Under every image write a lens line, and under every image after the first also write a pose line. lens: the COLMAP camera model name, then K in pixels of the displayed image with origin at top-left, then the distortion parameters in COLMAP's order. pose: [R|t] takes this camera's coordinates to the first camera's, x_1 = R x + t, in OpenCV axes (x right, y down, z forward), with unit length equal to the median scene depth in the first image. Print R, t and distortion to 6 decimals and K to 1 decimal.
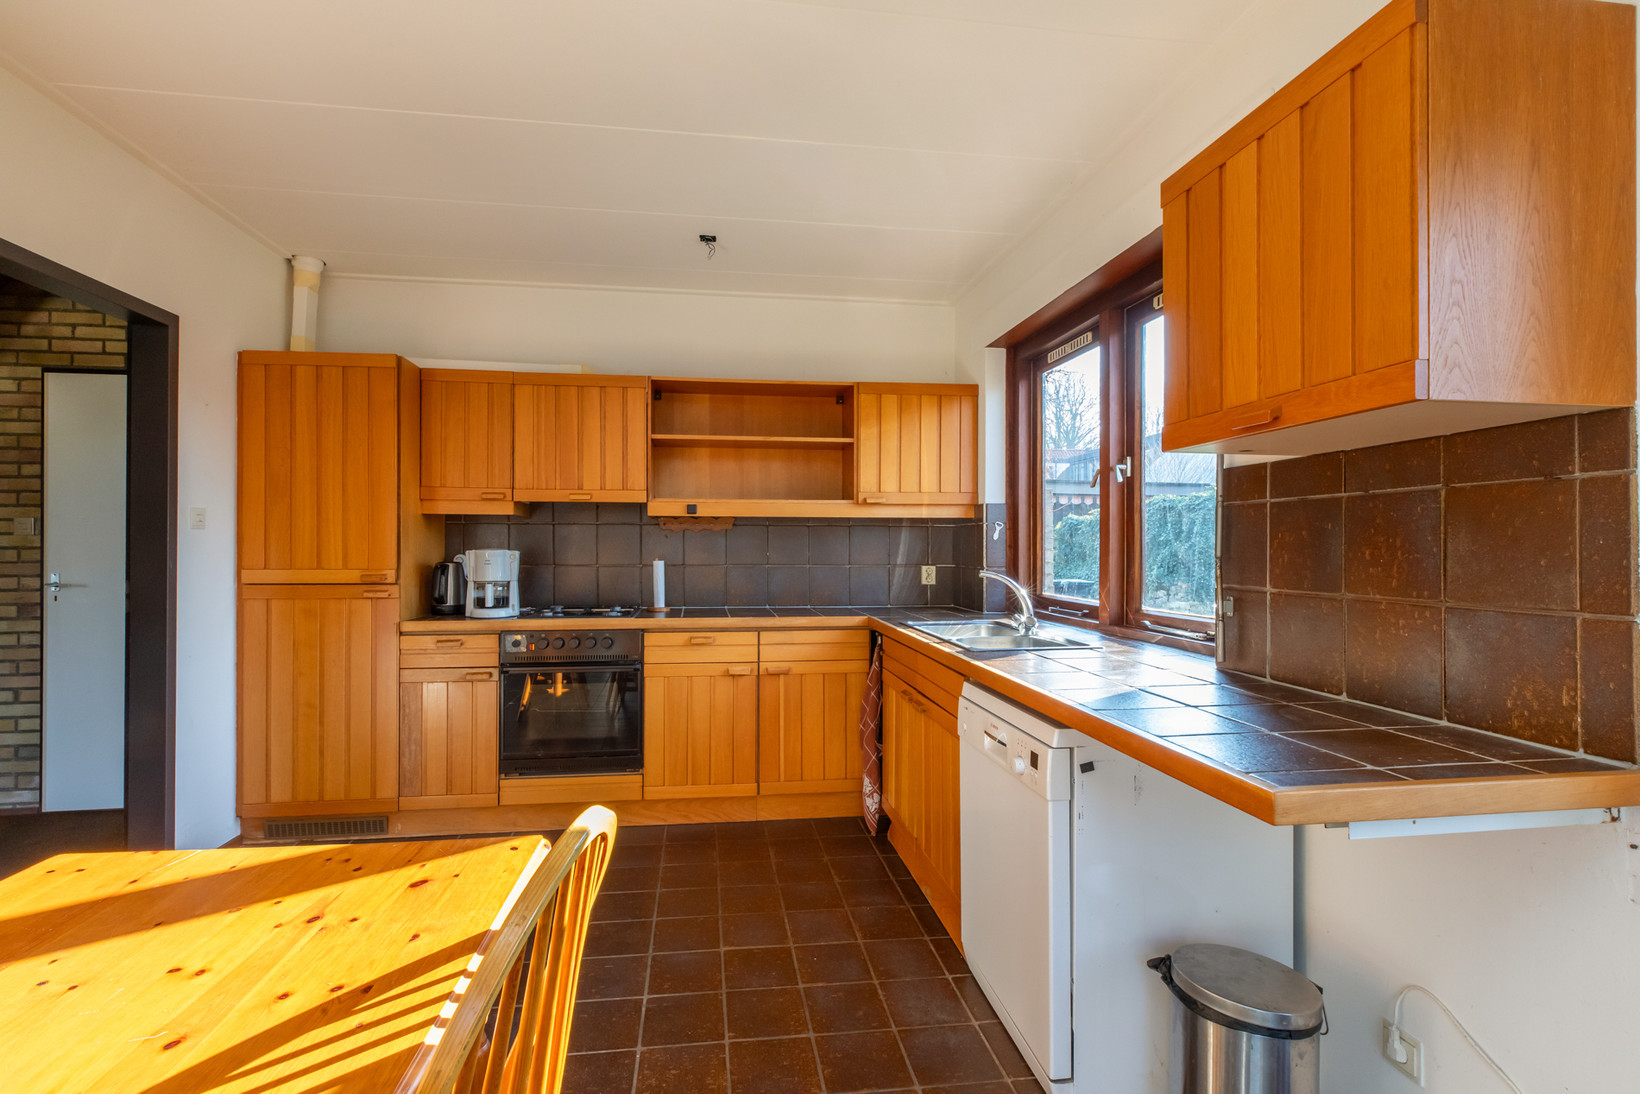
lens RADIAL K [[739.0, 0, 823.1], [0, 739.0, 542.0], [0, 0, 1]] dist [0.003321, 0.000491]
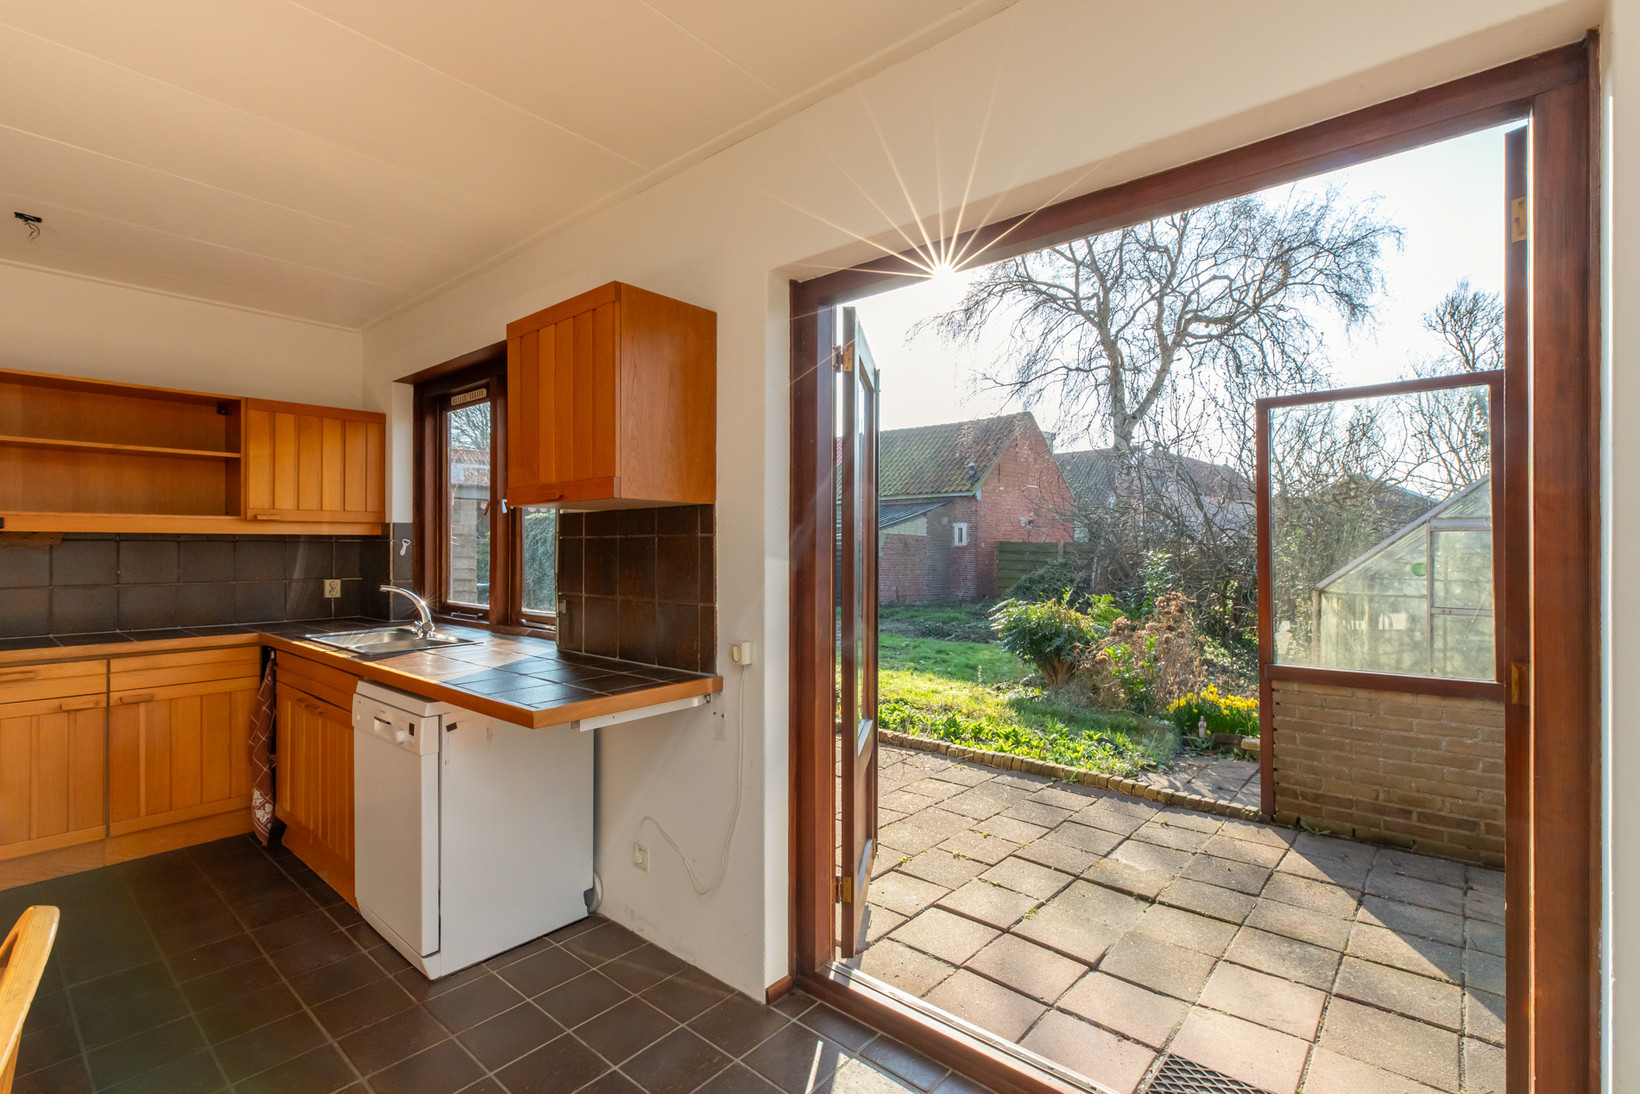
lens RADIAL K [[739.0, 0, 823.1], [0, 739.0, 542.0], [0, 0, 1]] dist [0.003321, 0.000491]
pose [[0.758950, -0.000280, 0.651149, -0.013908], [-0.001802, 0.999995, 0.002530, -0.029520], [-0.651146, -0.003094, 0.758946, -0.289875]]
